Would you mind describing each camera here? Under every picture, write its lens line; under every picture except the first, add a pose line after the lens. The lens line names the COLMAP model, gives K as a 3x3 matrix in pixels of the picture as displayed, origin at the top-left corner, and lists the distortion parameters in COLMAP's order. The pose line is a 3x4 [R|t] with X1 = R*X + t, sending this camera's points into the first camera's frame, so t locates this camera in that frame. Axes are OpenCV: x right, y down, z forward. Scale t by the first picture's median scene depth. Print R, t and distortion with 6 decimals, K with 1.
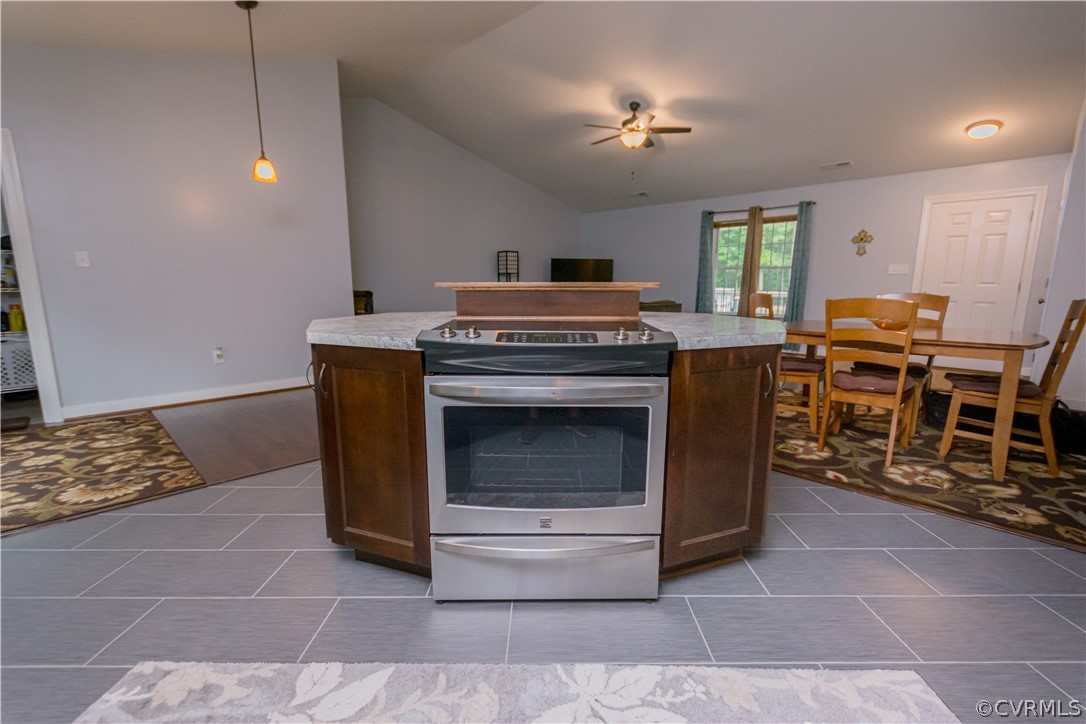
lens RADIAL K [[479.4, 0, 543.0], [0, 479.4, 362.0], [0, 0, 1]] dist [0.009996, -0.000119]
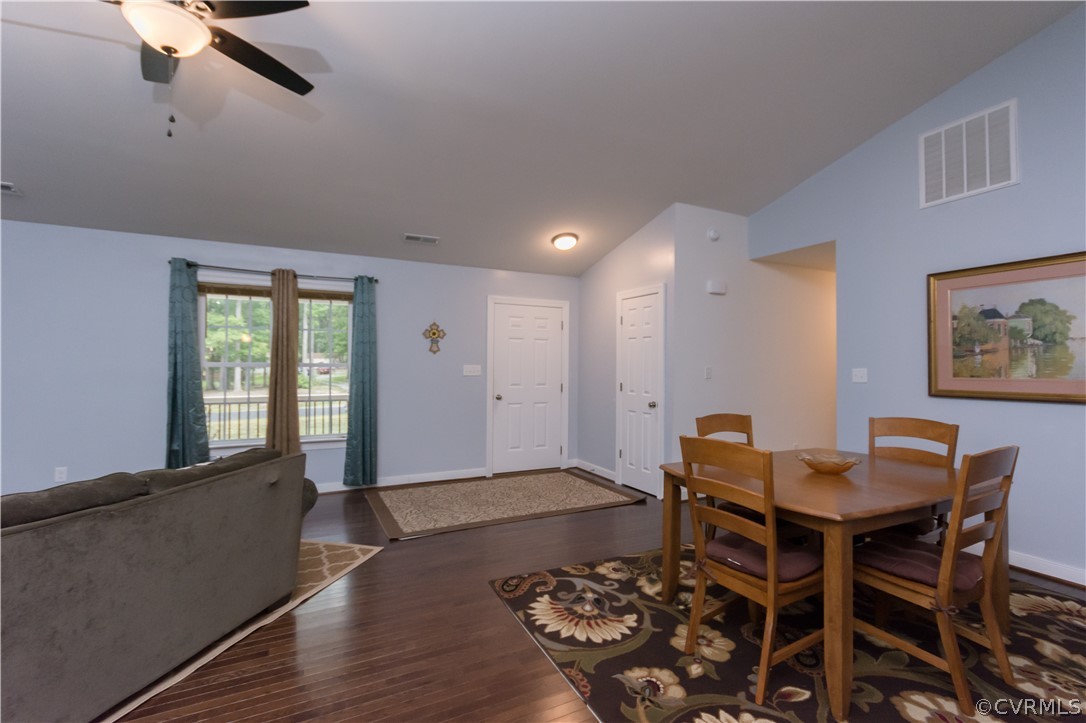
lens RADIAL K [[479.4, 0, 543.0], [0, 479.4, 361.5], [0, 0, 1]] dist [0.009996, -0.000119]
pose [[0.317934, 0.005646, 0.948096, -0.049172], [0.156170, 0.986012, -0.058242, -0.124732], [-0.935162, 0.166581, 0.312605, 0.548098]]
